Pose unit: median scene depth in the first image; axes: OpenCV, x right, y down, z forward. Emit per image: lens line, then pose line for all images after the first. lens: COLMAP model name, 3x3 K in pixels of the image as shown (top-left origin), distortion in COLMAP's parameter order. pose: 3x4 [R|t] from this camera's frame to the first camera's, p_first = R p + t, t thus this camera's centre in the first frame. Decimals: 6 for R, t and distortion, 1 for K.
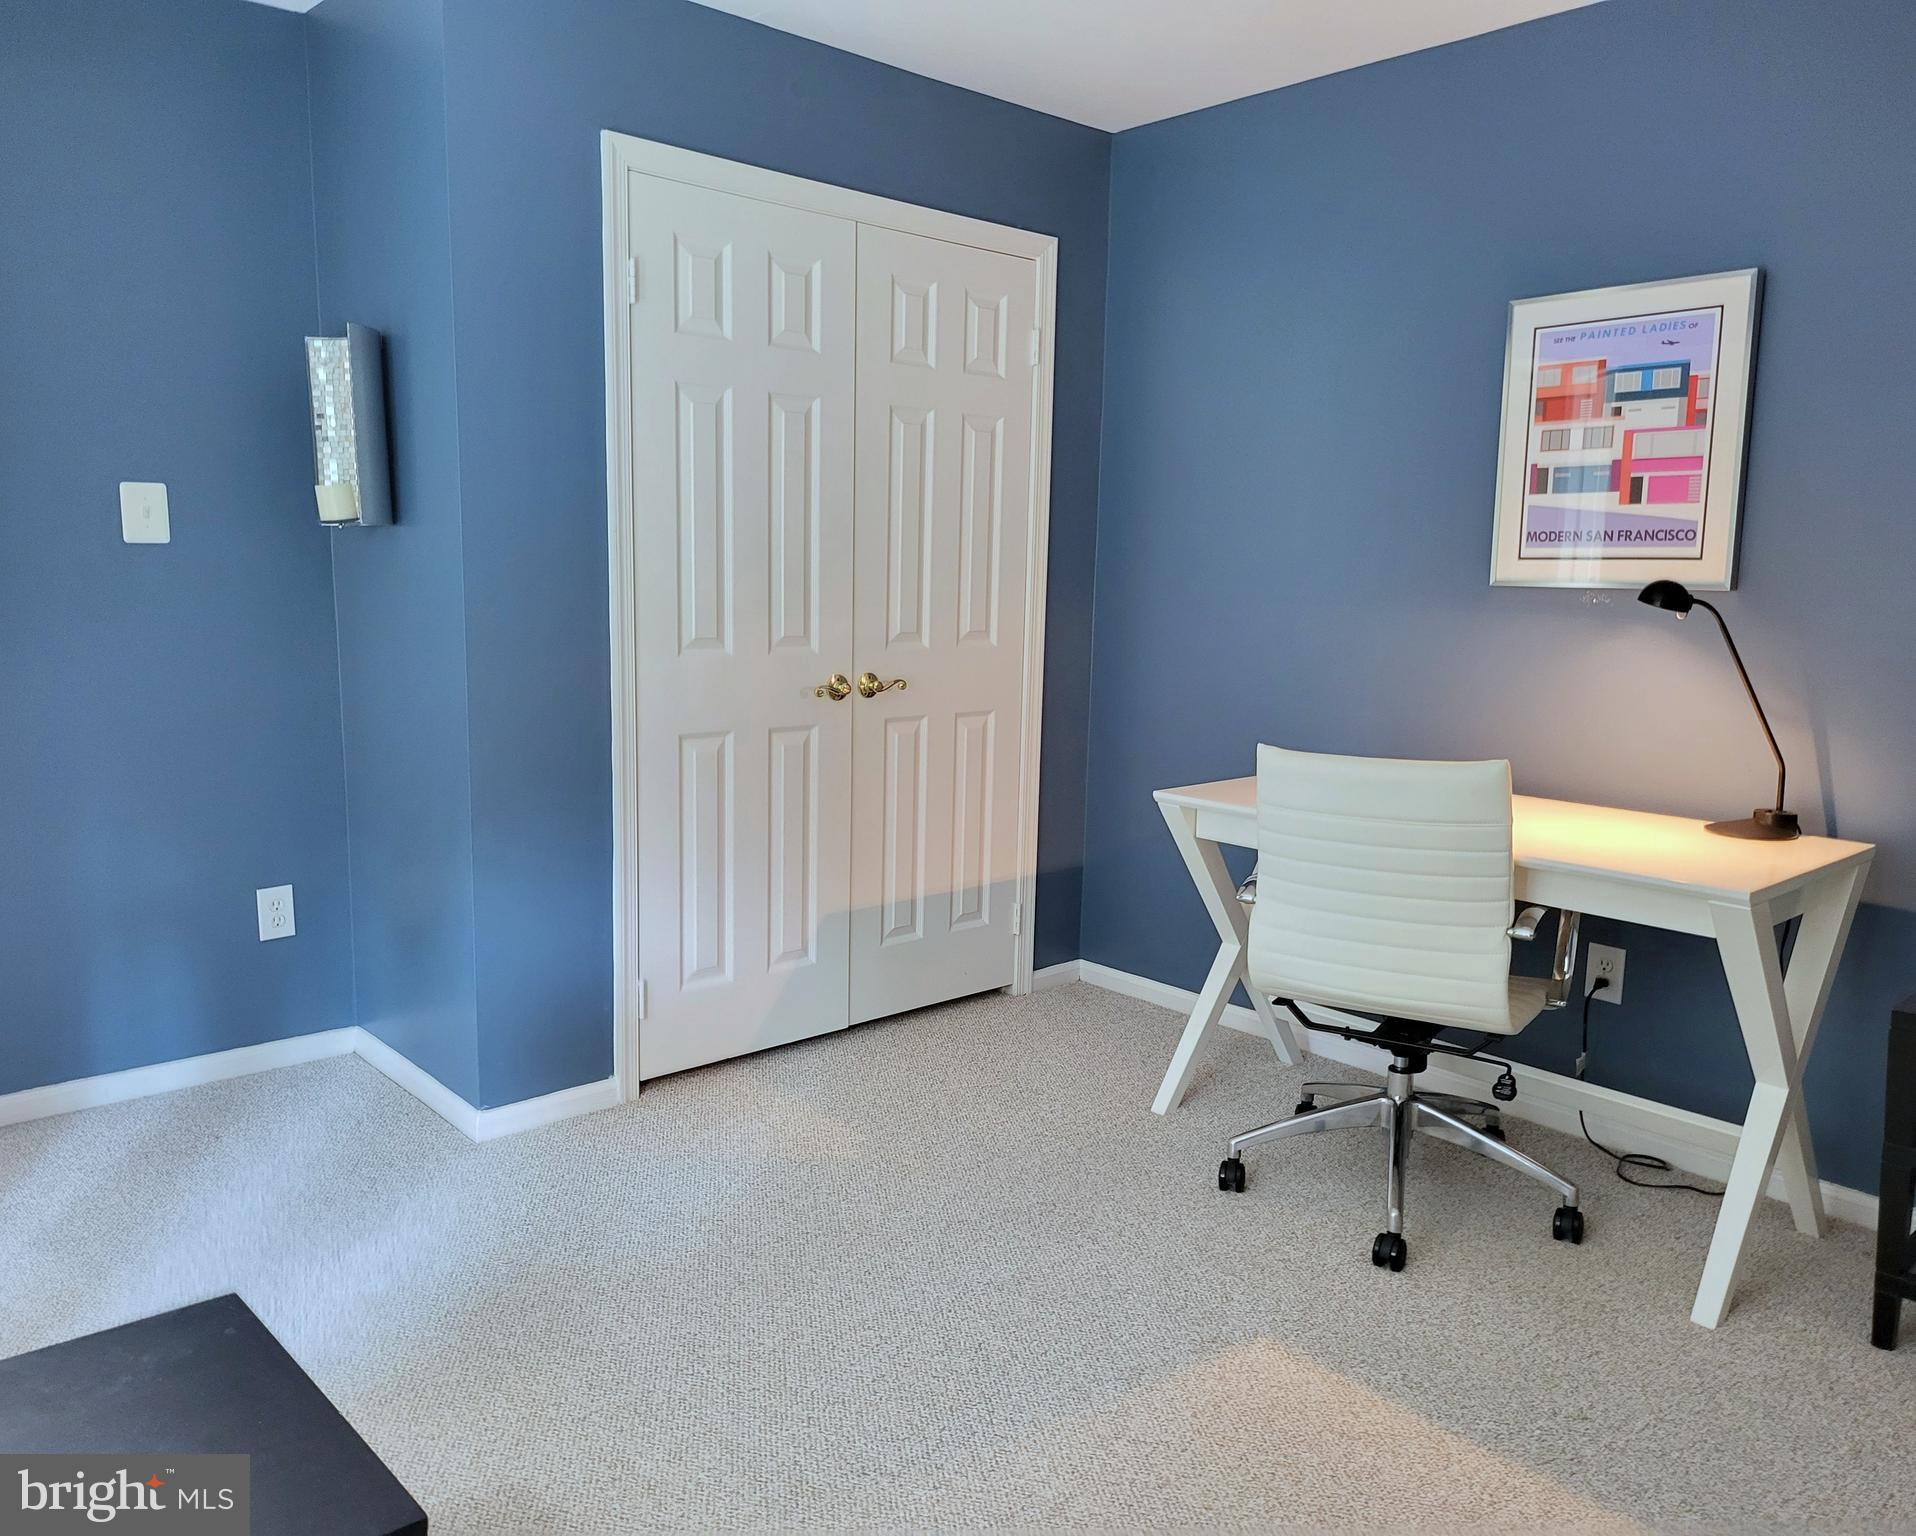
lens RADIAL K [[1423.0, 0, 958.0], [0, 1423.0, 768.0], [0, 0, 1]] dist [0.072417, -0.077126]
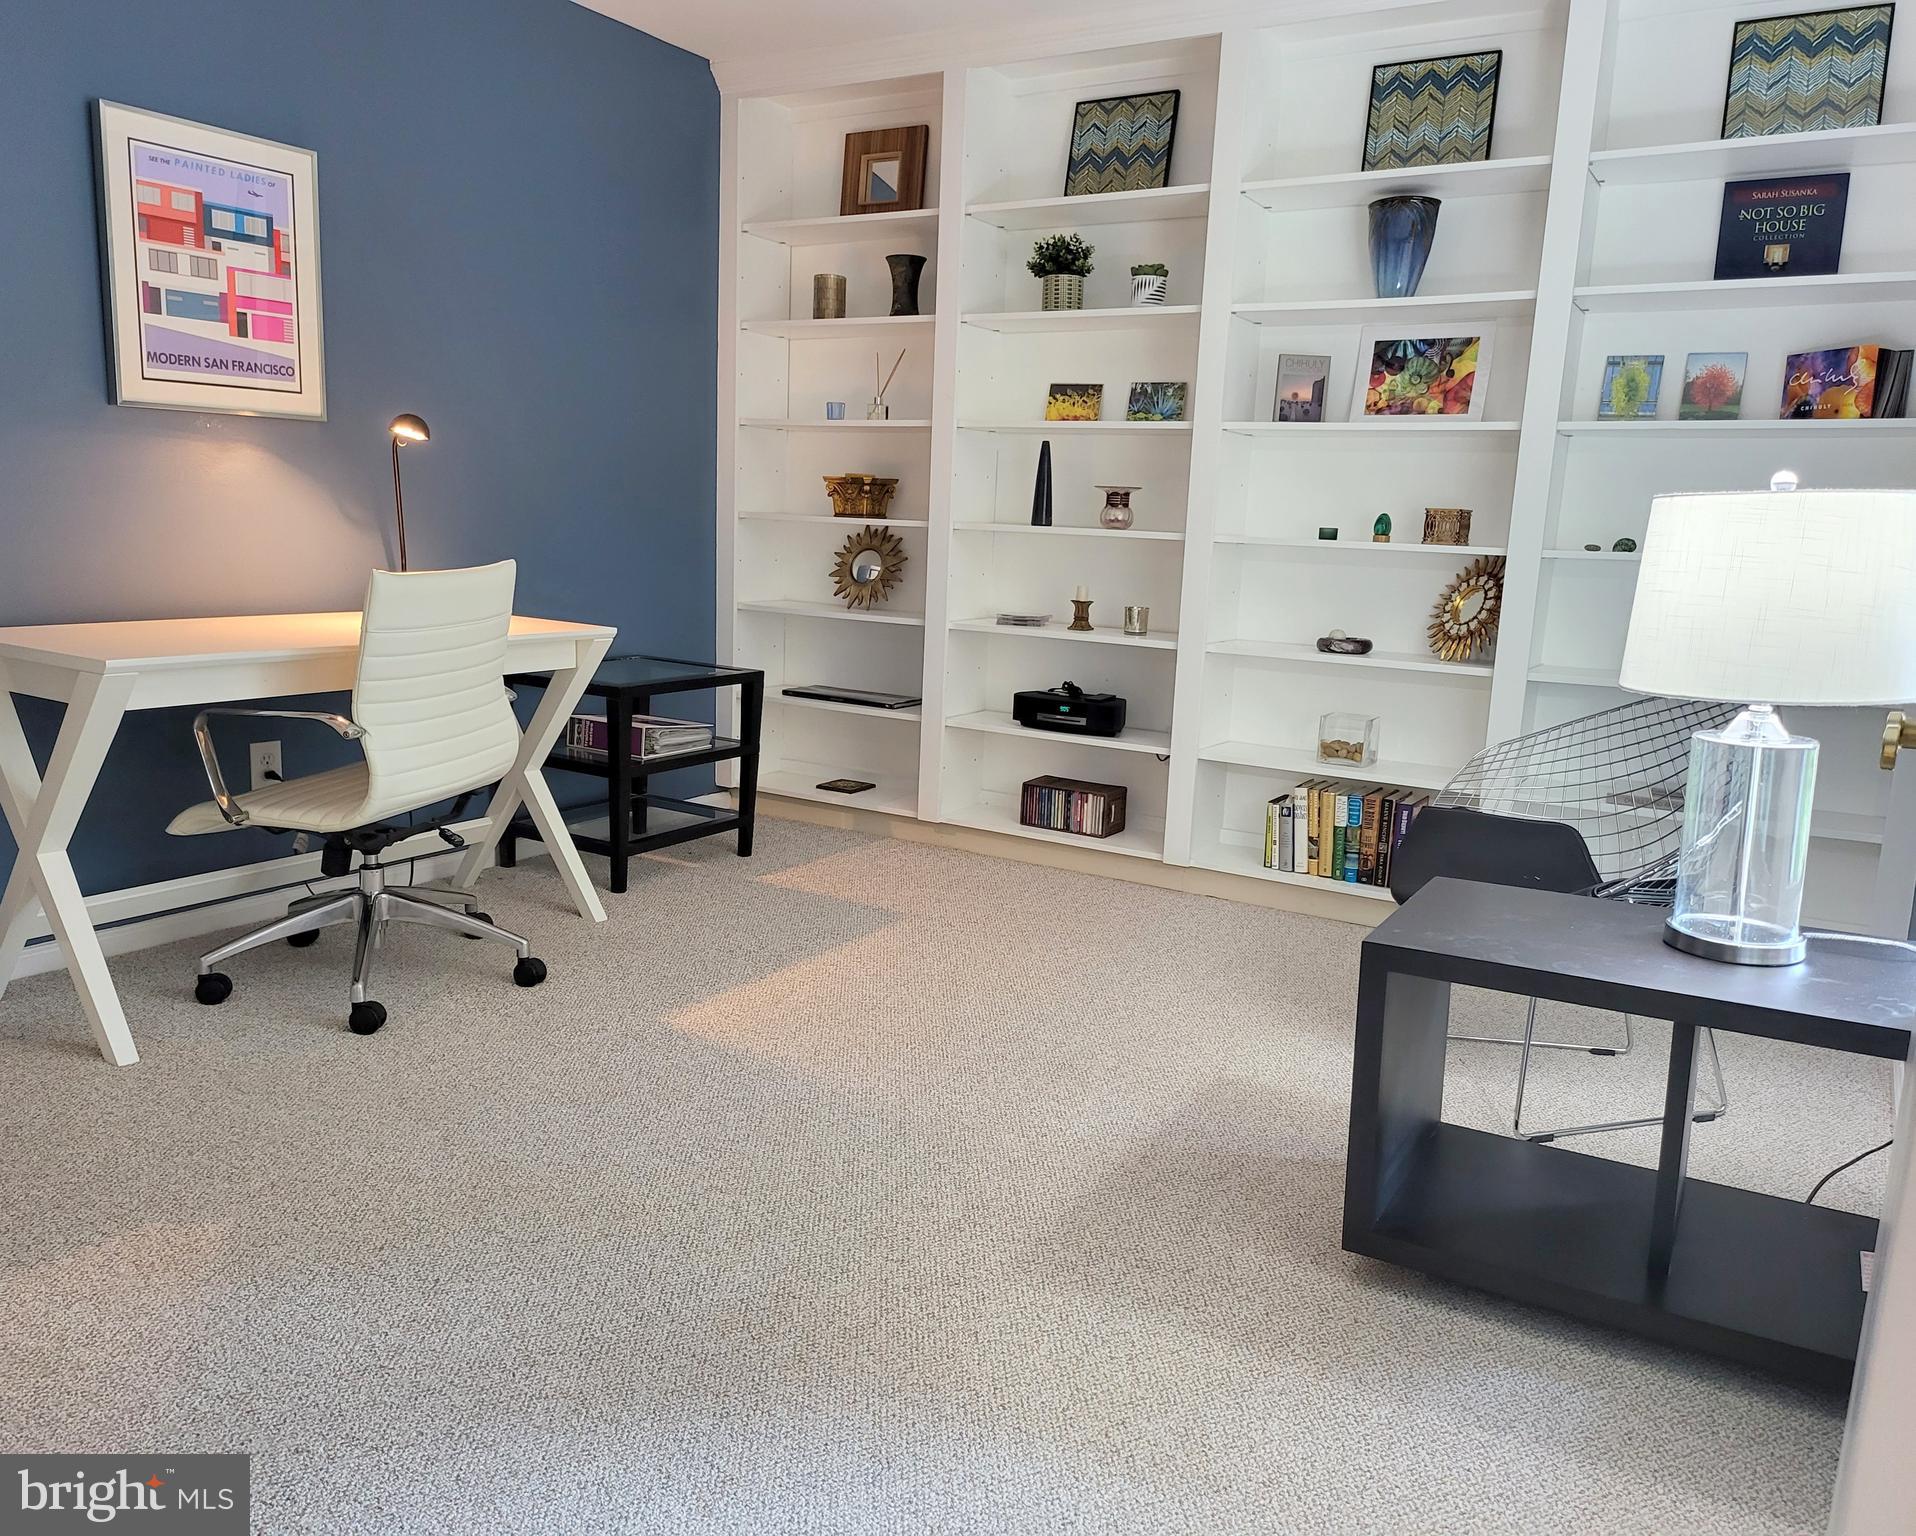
lens RADIAL K [[1423.0, 0, 958.0], [0, 1423.0, 768.0], [0, 0, 1]] dist [0.072417, -0.077126]
pose [[-0.274424, -0.203155, 0.939904, -0.785568], [0.094292, 0.967033, 0.236550, -0.073755], [-0.956974, 0.153541, -0.246222, 0.794420]]
